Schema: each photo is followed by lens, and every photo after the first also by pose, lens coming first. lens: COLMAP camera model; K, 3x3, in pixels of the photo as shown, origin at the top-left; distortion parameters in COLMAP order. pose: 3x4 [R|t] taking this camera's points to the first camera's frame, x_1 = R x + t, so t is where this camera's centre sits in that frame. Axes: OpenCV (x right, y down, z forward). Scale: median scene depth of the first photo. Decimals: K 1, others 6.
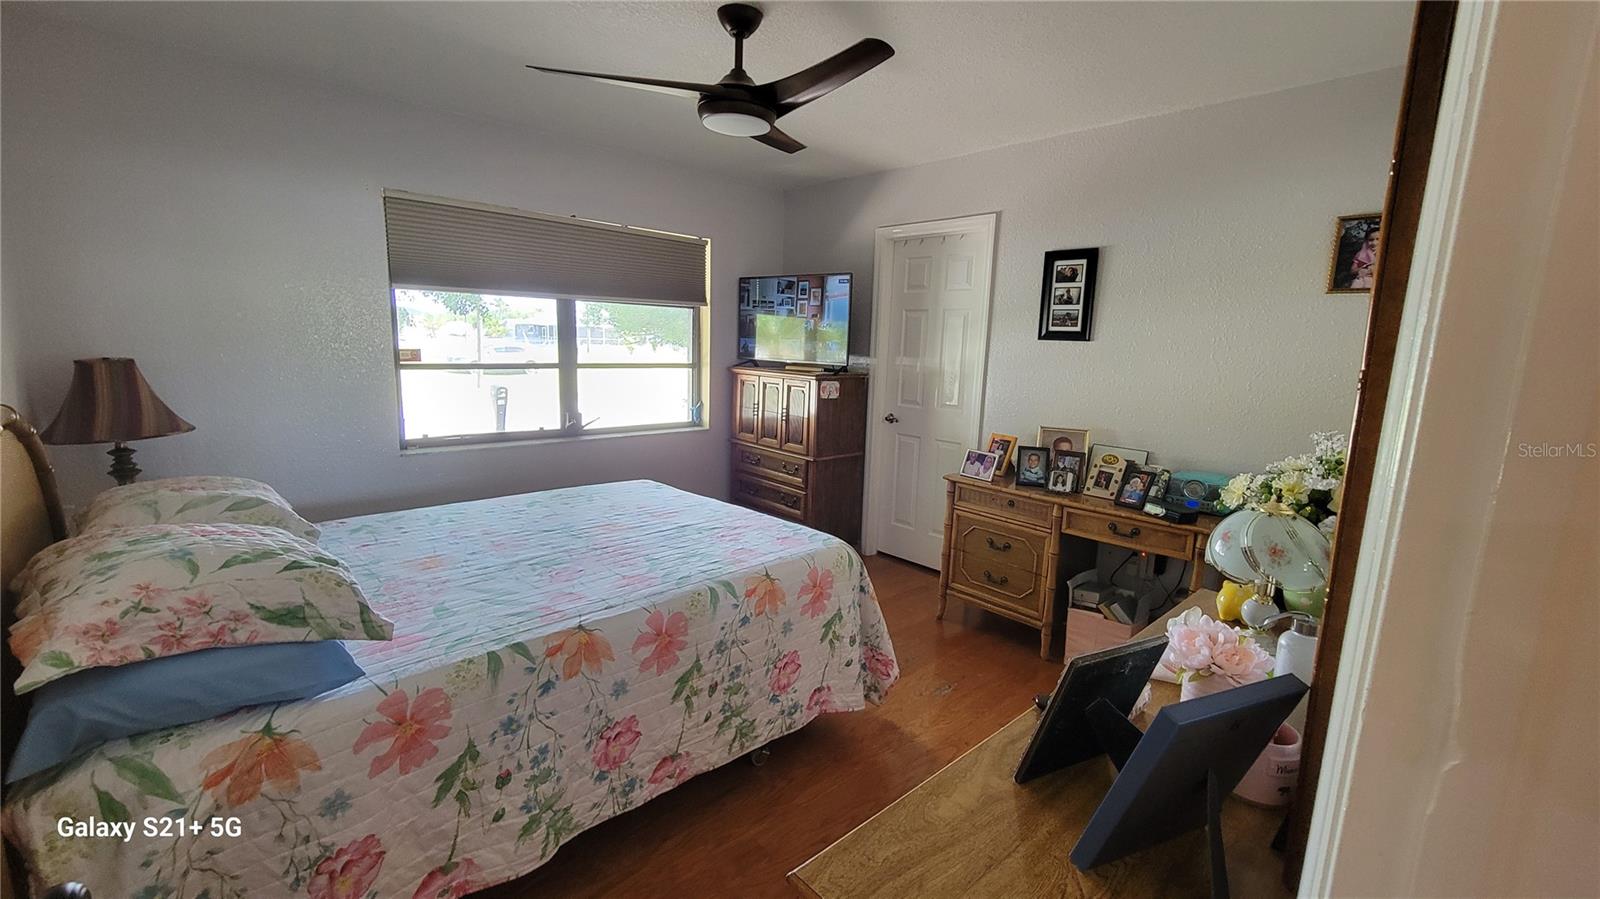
lens RADIAL K [[652.5, 0, 802.1], [0, 652.5, 449.7], [0, 0, 1]] dist [0.006191, -0.000334]
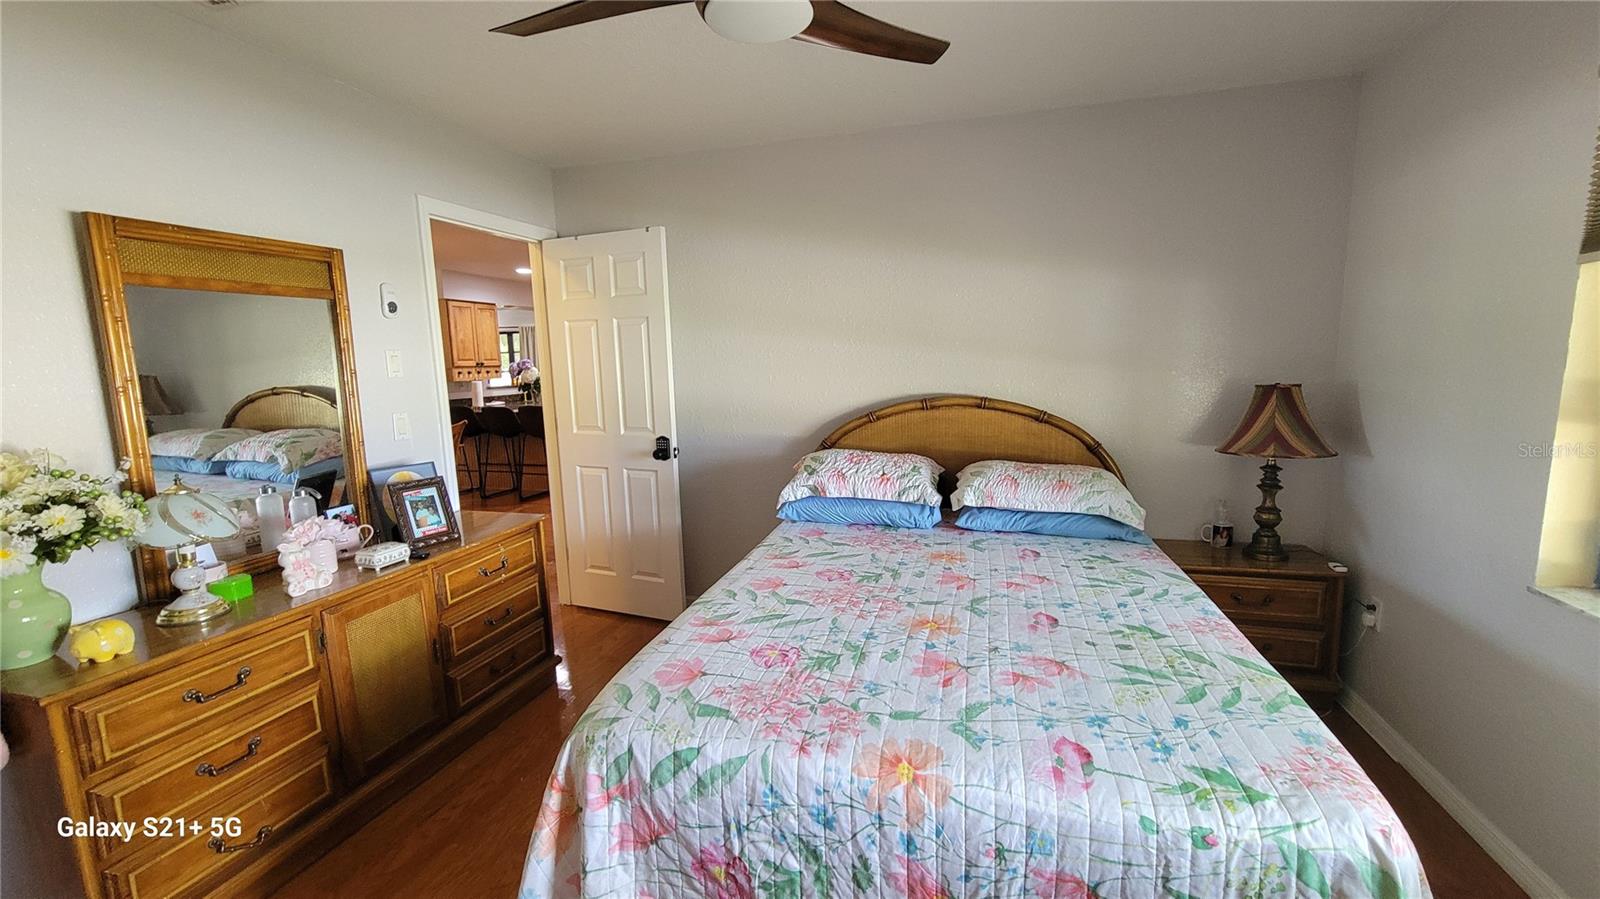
lens RADIAL K [[652.5, 0, 809.4], [0, 652.5, 447.0], [0, 0, 1]] dist [0.006191, -0.000334]
pose [[-0.854792, 0.058344, -0.515681, 0.190334], [-0.091190, 0.961315, 0.259919, -0.250628], [0.510897, 0.269202, -0.816404, 1.521418]]
